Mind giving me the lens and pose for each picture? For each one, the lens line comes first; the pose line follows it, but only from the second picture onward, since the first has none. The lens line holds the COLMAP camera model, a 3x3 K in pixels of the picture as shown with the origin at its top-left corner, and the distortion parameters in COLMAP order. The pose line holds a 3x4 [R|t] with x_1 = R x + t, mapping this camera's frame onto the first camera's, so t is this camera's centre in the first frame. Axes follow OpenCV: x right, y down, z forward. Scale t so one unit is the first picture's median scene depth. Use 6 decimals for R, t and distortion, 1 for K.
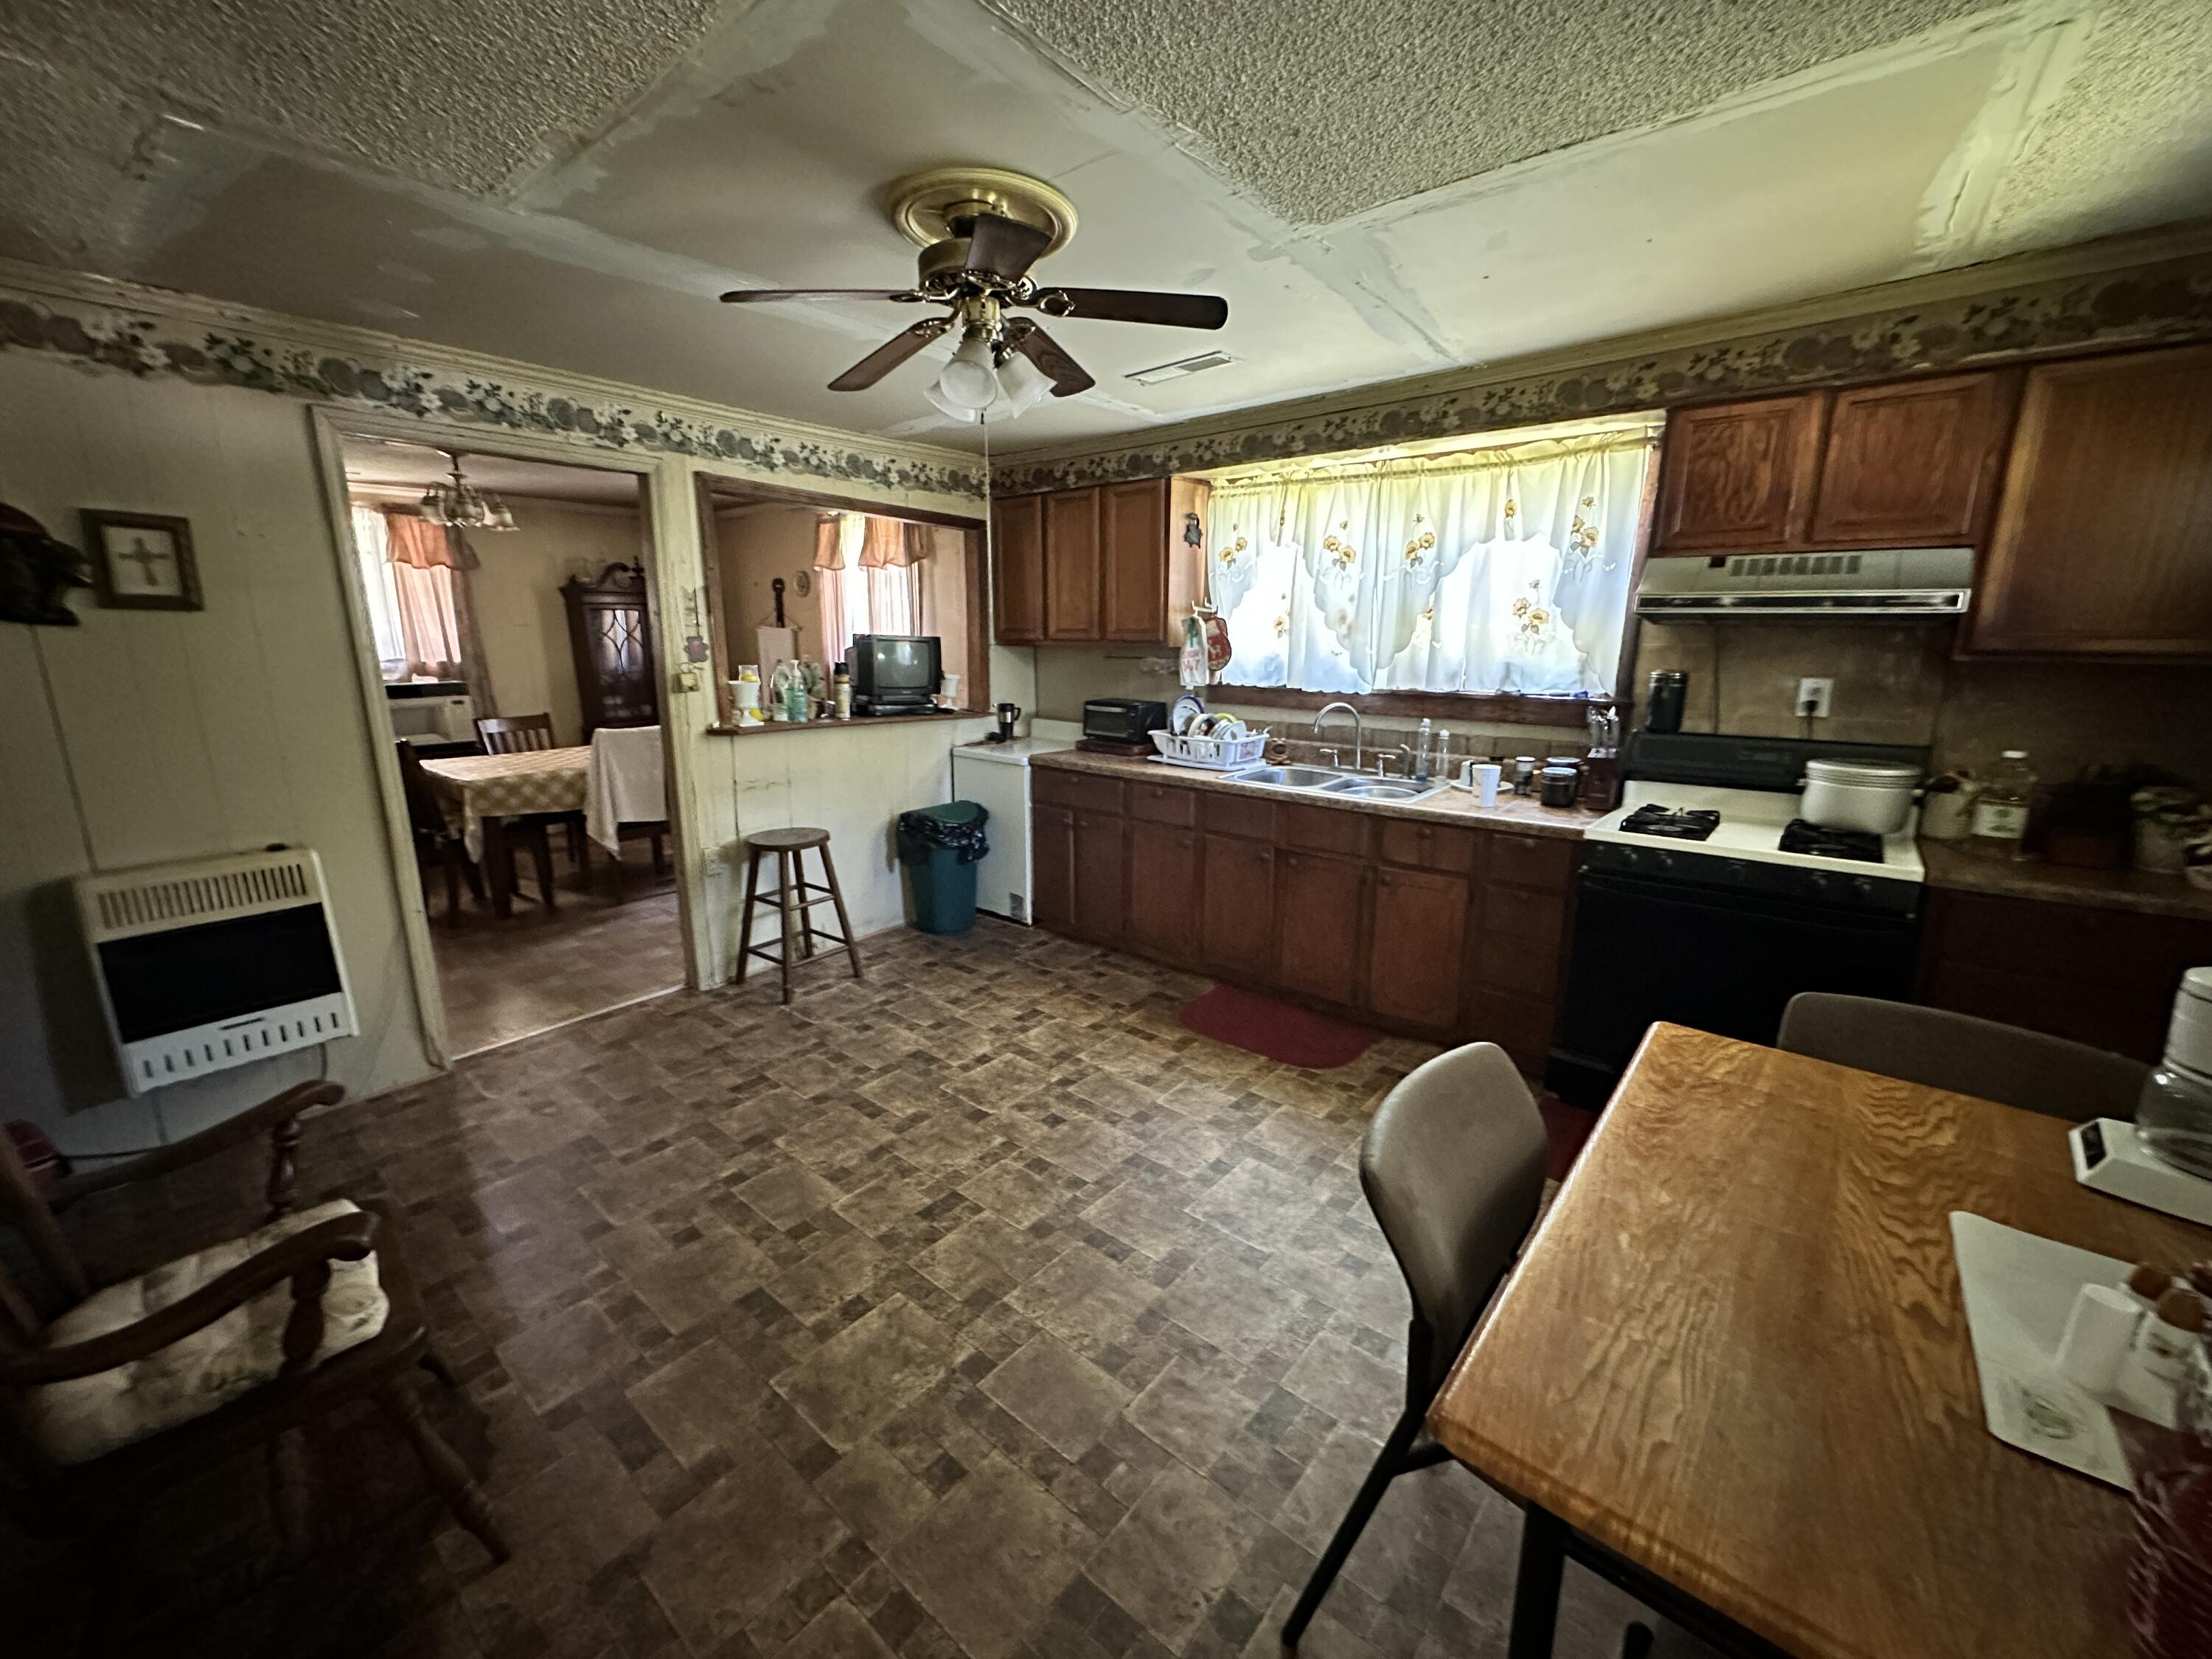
lens RADIAL K [[881.8, 0, 1104.1], [0, 881.8, 831.3], [0, 0, 1]] dist [-0.002593, 0.000369]
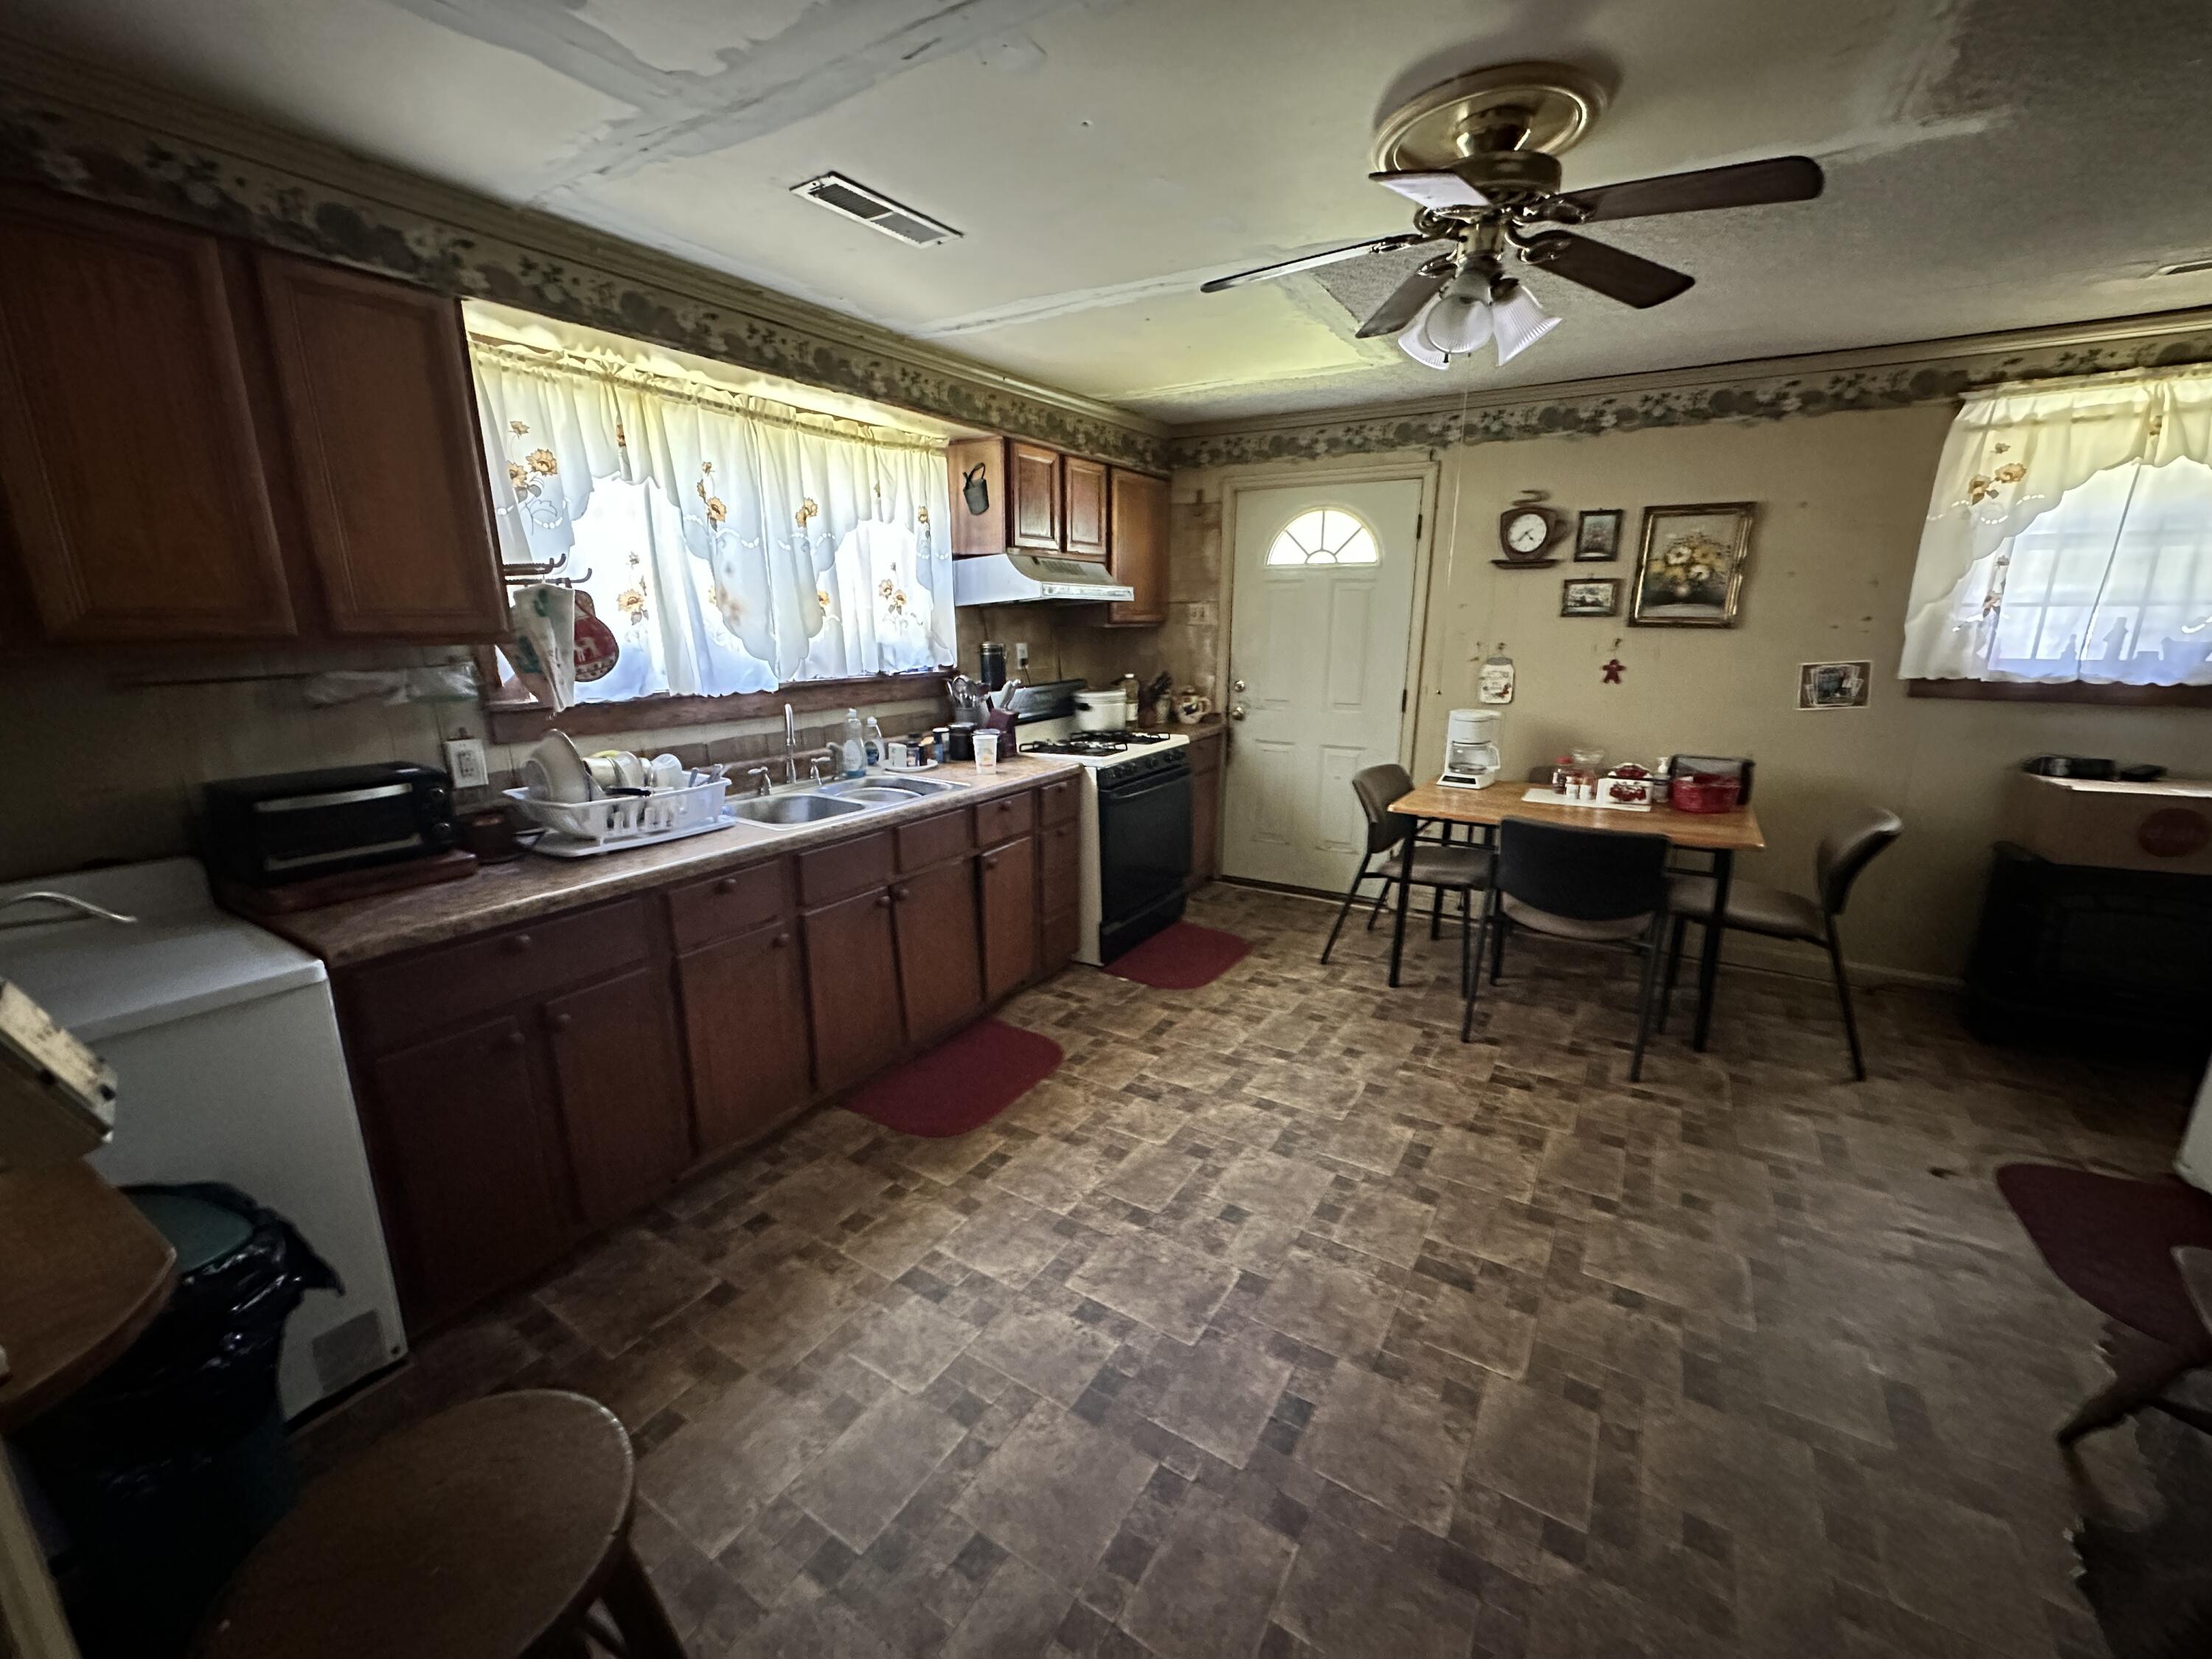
lens RADIAL K [[881.8, 0, 1104.1], [0, 881.8, 831.3], [0, 0, 1]] dist [-0.002593, 0.000369]
pose [[-0.136571, -0.239395, 0.961269, -0.590239], [0.224148, 0.937727, 0.265378, -0.196909], [-0.964938, 0.251709, -0.074407, 0.869286]]
